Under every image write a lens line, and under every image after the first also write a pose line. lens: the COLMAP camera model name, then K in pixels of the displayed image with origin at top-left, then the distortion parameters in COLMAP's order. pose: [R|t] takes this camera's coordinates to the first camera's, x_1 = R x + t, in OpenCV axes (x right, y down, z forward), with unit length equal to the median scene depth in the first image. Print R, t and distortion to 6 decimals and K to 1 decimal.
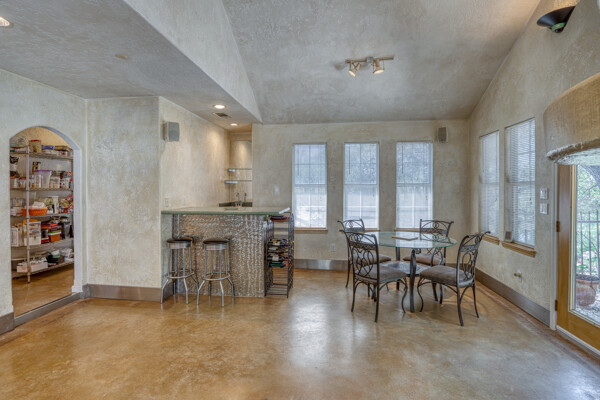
lens RADIAL K [[308.4, 0, 299.7], [0, 308.4, 189.2], [0, 0, 1]] dist [-0.000268, 0.000727]
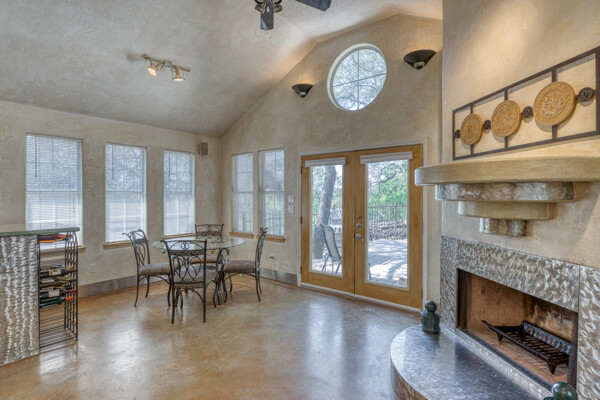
lens RADIAL K [[300.9, 0, 300.0], [0, 300.9, 200.0], [0, 0, 1]] dist [0.002944, 0.000125]
pose [[0.536500, -0.009536, 0.843847, -0.328477], [0.004020, 0.999954, 0.008745, 0.003450], [-0.843891, -0.001300, 0.536513, 0.126782]]
